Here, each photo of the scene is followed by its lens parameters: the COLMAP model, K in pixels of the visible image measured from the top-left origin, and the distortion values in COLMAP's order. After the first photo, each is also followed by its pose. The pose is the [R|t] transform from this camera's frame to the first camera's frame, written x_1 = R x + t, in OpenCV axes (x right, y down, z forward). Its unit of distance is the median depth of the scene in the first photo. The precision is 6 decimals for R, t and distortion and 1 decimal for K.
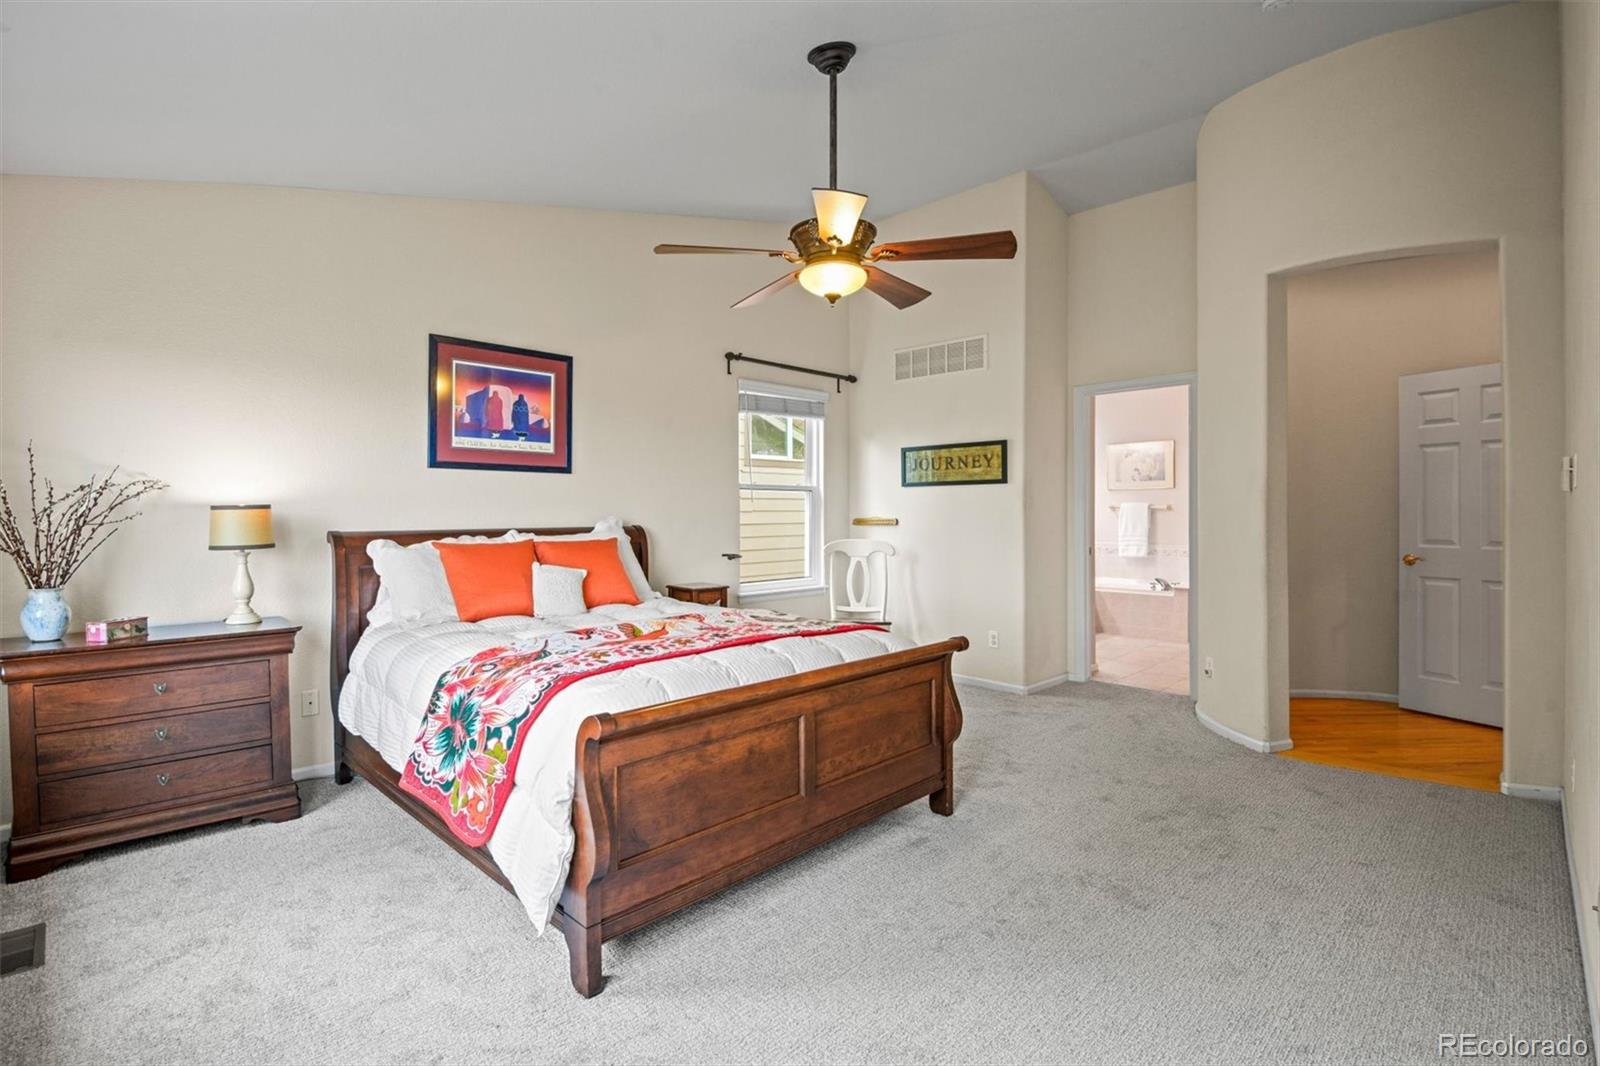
lens RADIAL K [[754.8, 0, 800.2], [0, 754.8, 505.1], [0, 0, 1]] dist [0.003058, -0.033009]
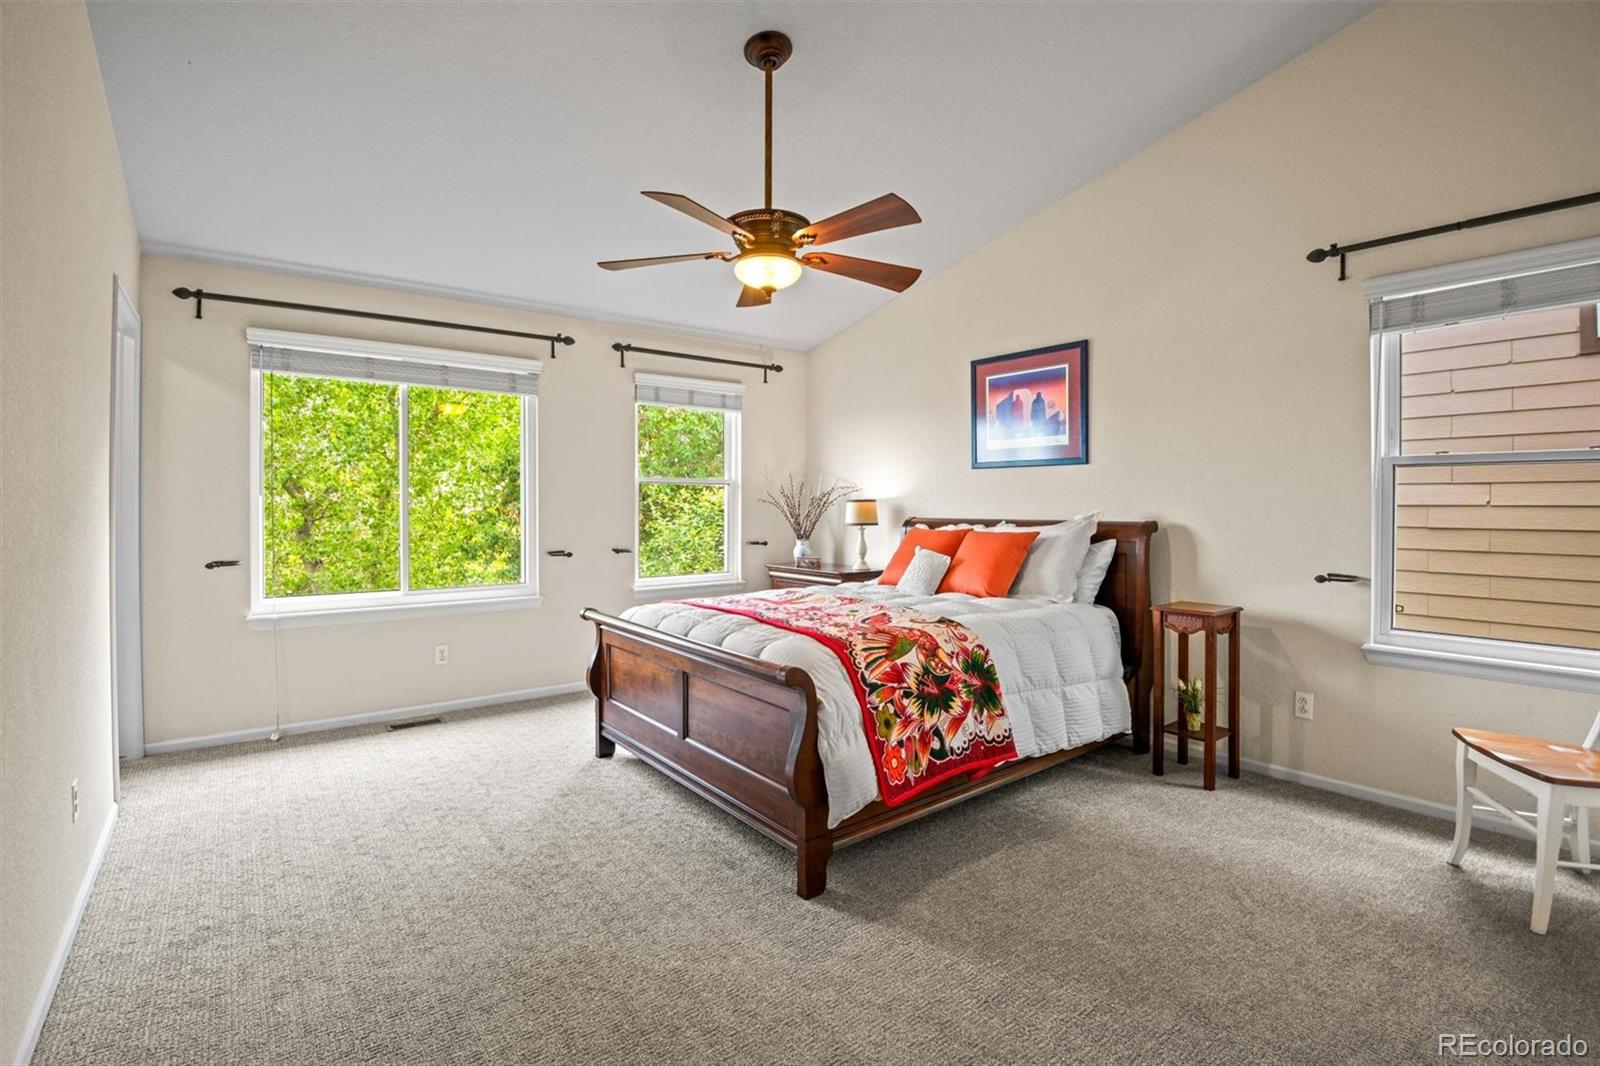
lens RADIAL K [[754.8, 0, 800.2], [0, 754.8, 505.1], [0, 0, 1]] dist [0.003058, -0.033009]
pose [[-0.150045, 0.001332, -0.988678, 0.752033], [0.002126, 0.999997, 0.001024, 0.008236], [0.988677, -0.001948, -0.150047, 0.874265]]
